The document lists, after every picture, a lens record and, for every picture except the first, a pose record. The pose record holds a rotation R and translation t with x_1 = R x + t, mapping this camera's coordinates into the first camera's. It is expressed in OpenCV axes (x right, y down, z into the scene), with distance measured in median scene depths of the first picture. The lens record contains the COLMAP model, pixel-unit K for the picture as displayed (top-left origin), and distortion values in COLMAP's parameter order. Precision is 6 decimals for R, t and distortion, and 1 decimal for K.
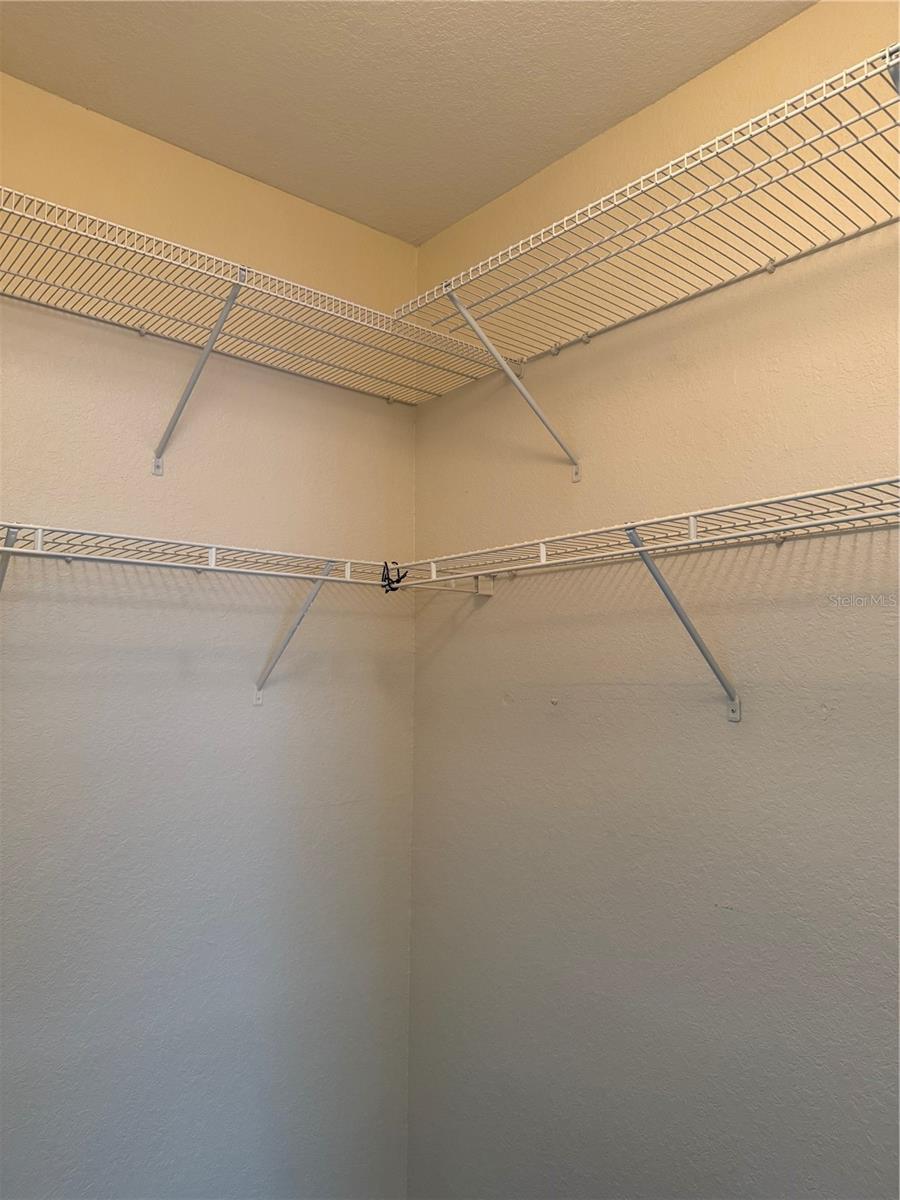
lens RADIAL K [[836.6, 0, 451.9], [0, 836.6, 603.8], [0, 0, 1]] dist [0.133237, -0.236233]
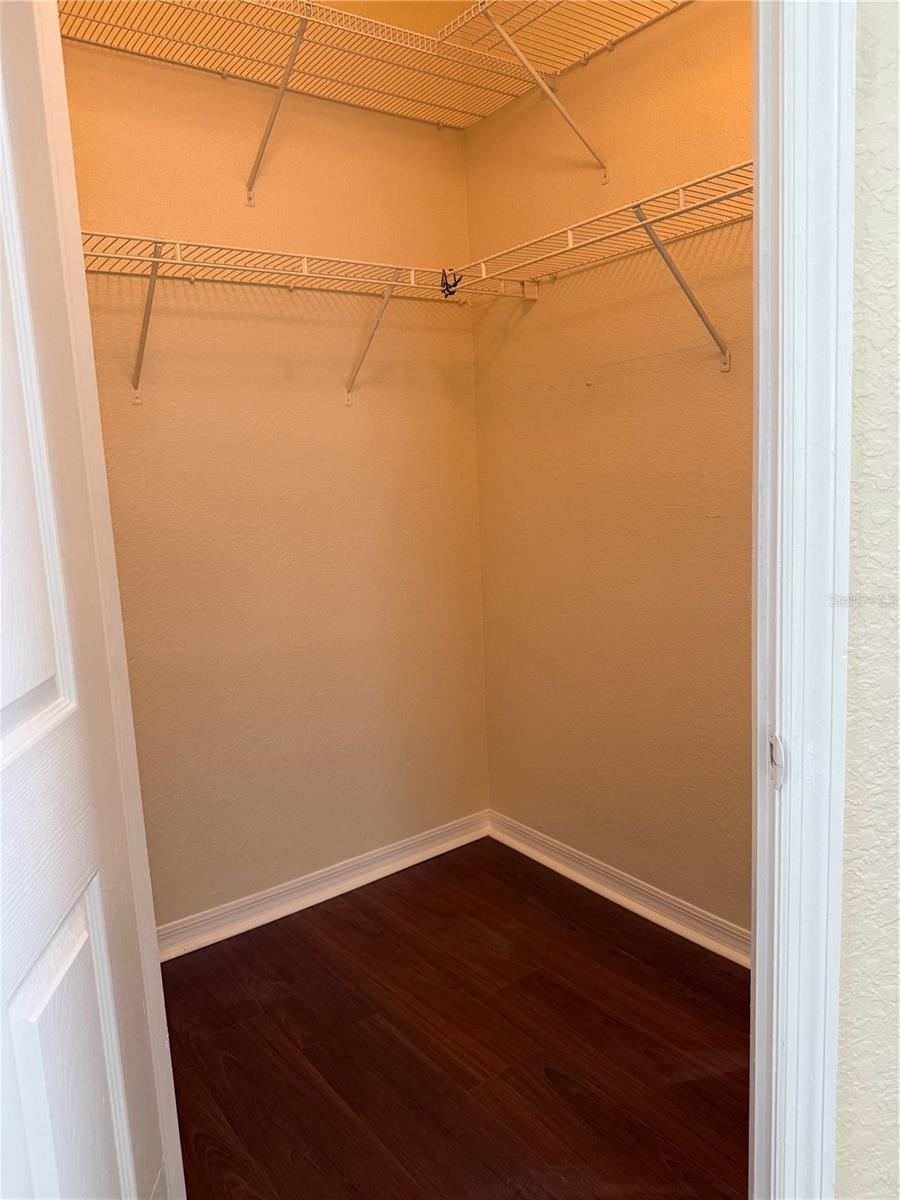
lens RADIAL K [[842.5, 0, 463.6], [0, 842.5, 584.9], [0, 0, 1]] dist [0.002408, -0.001817]
pose [[0.996260, -0.039484, -0.076862, 0.022944], [0.056325, 0.971296, 0.231108, 0.109182], [0.065531, -0.234573, 0.969887, -0.257732]]
